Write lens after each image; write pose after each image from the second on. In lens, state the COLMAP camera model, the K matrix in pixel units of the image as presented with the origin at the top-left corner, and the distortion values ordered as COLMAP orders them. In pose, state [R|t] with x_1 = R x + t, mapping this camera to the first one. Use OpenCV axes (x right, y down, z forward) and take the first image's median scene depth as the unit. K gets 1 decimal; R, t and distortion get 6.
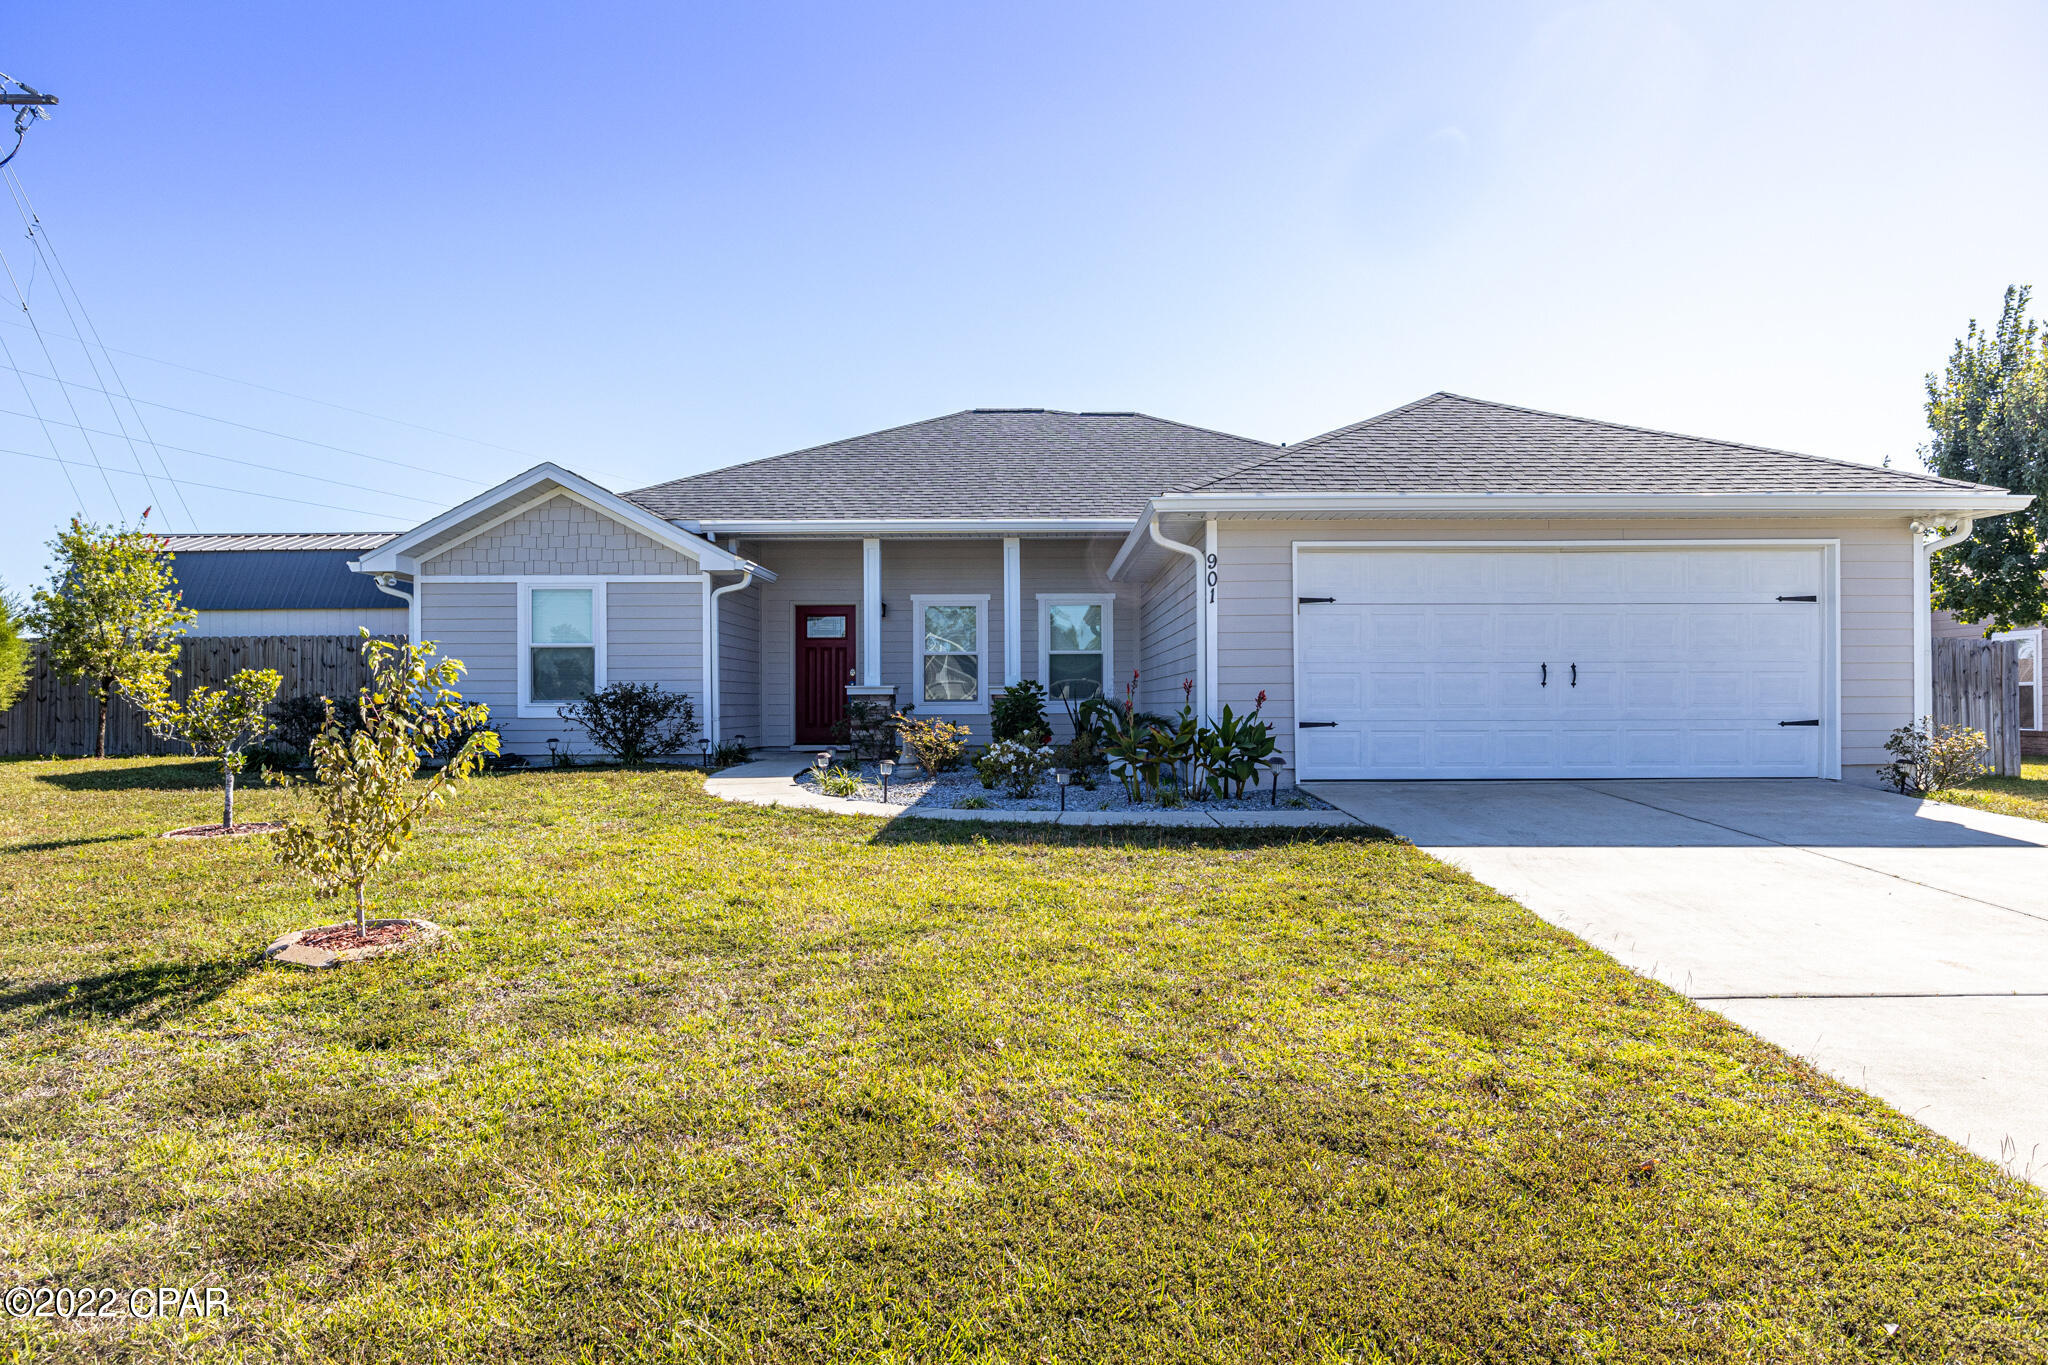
lens RADIAL K [[1208.3, 0, 973.3], [0, 1208.3, 554.6], [0, 0, 1]] dist [-0.004037, -0.001613]
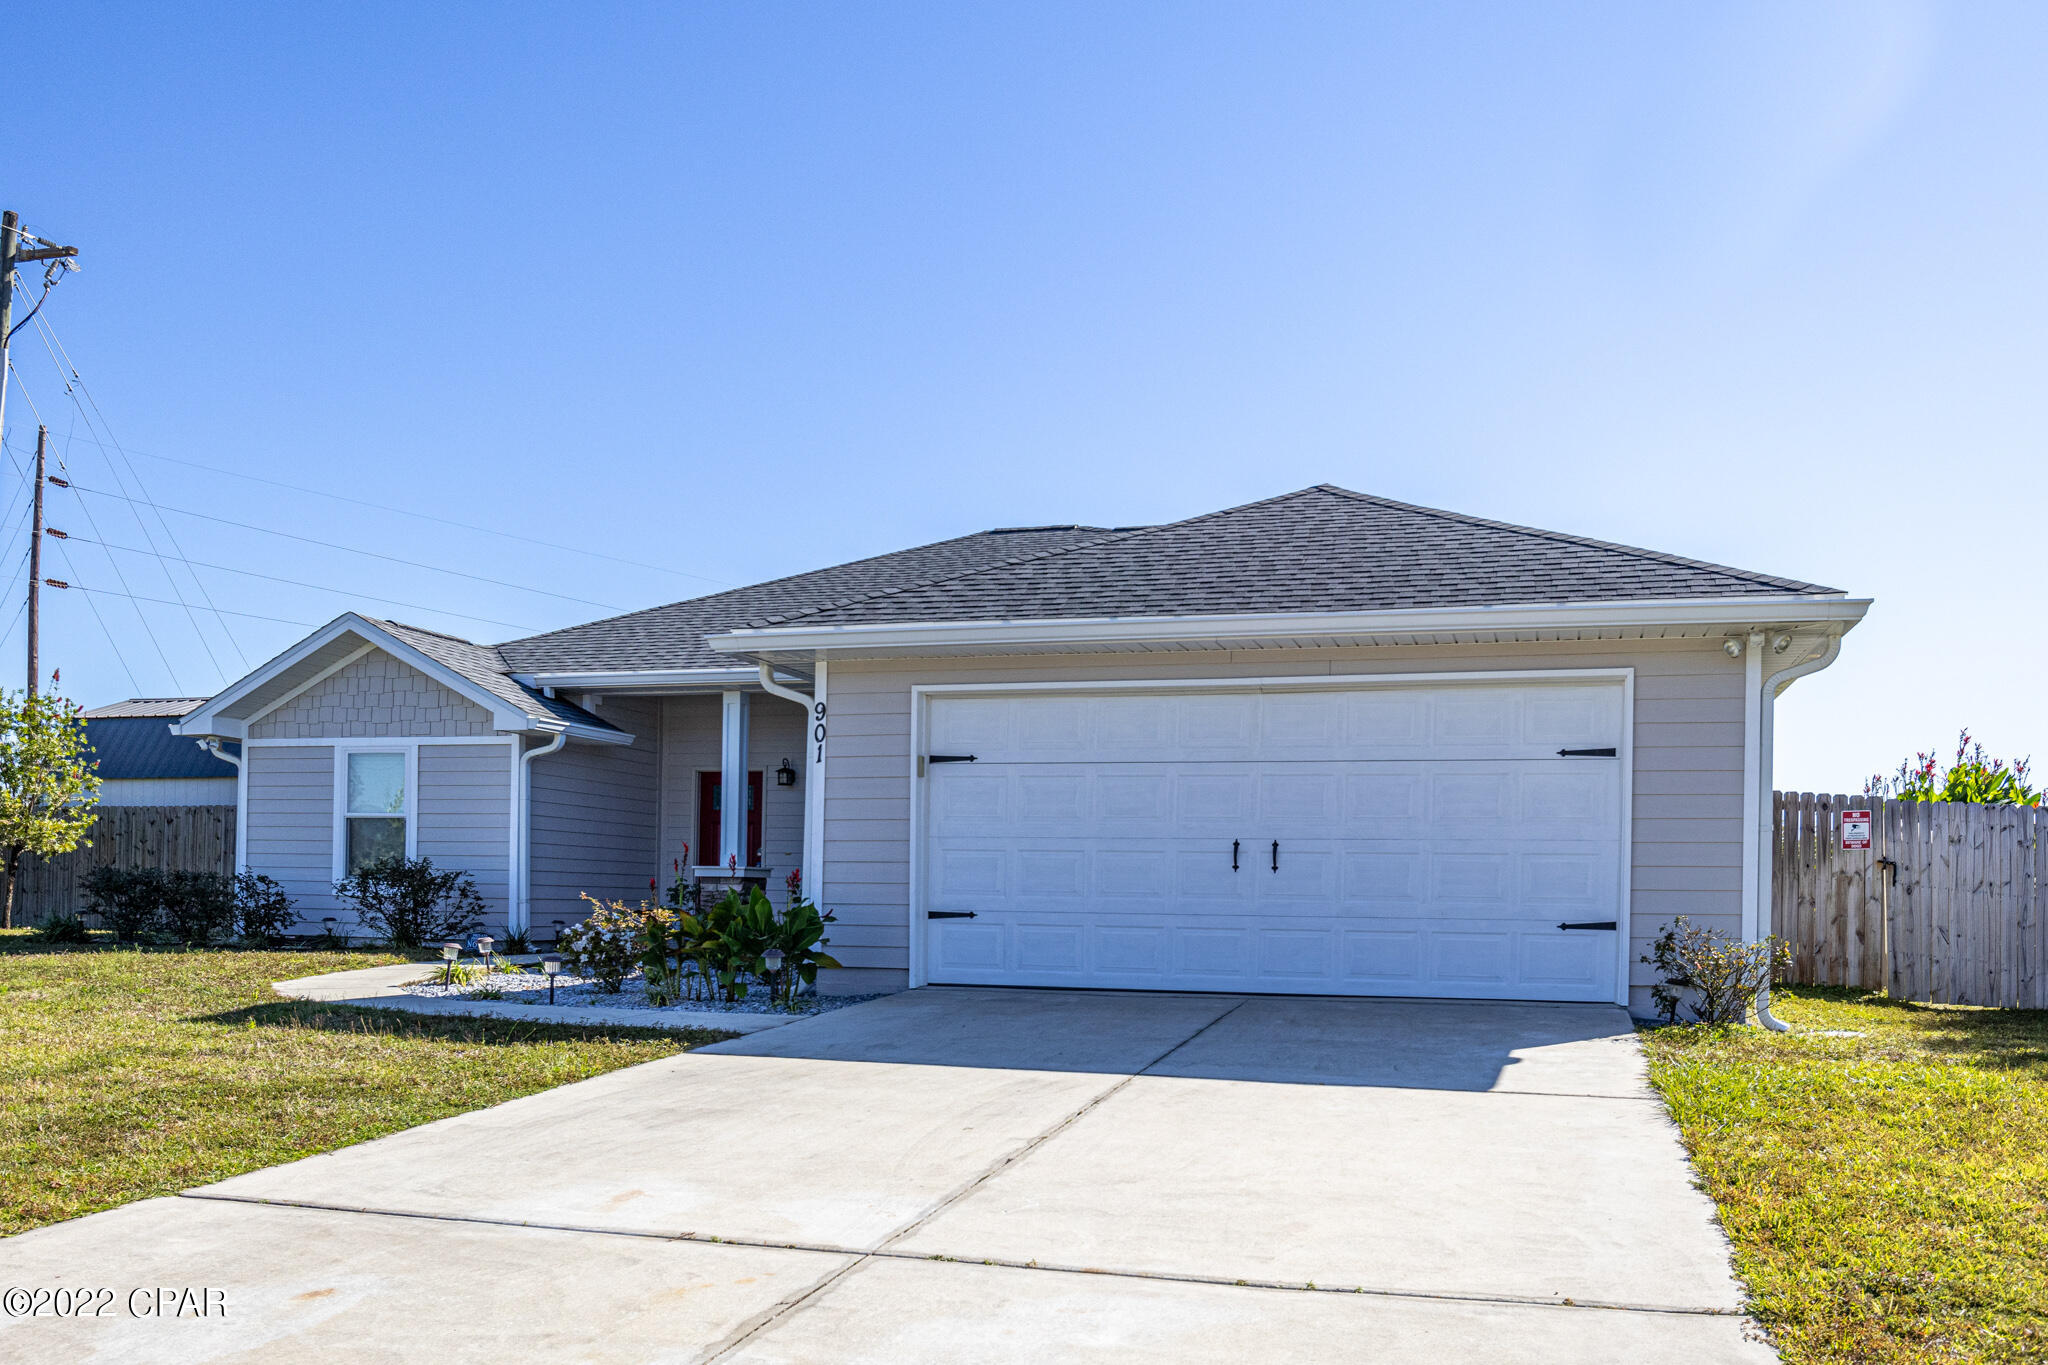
lens RADIAL K [[1539.3, 0, 1035.1], [0, 1539.3, 702.3], [0, 0, 1]] dist [-0.015874, -0.001891]
pose [[0.966527, -0.014531, -0.256153, 0.425726], [0.012554, 0.999877, -0.009350, 0.007785], [0.256258, 0.005821, 0.966591, 0.023066]]
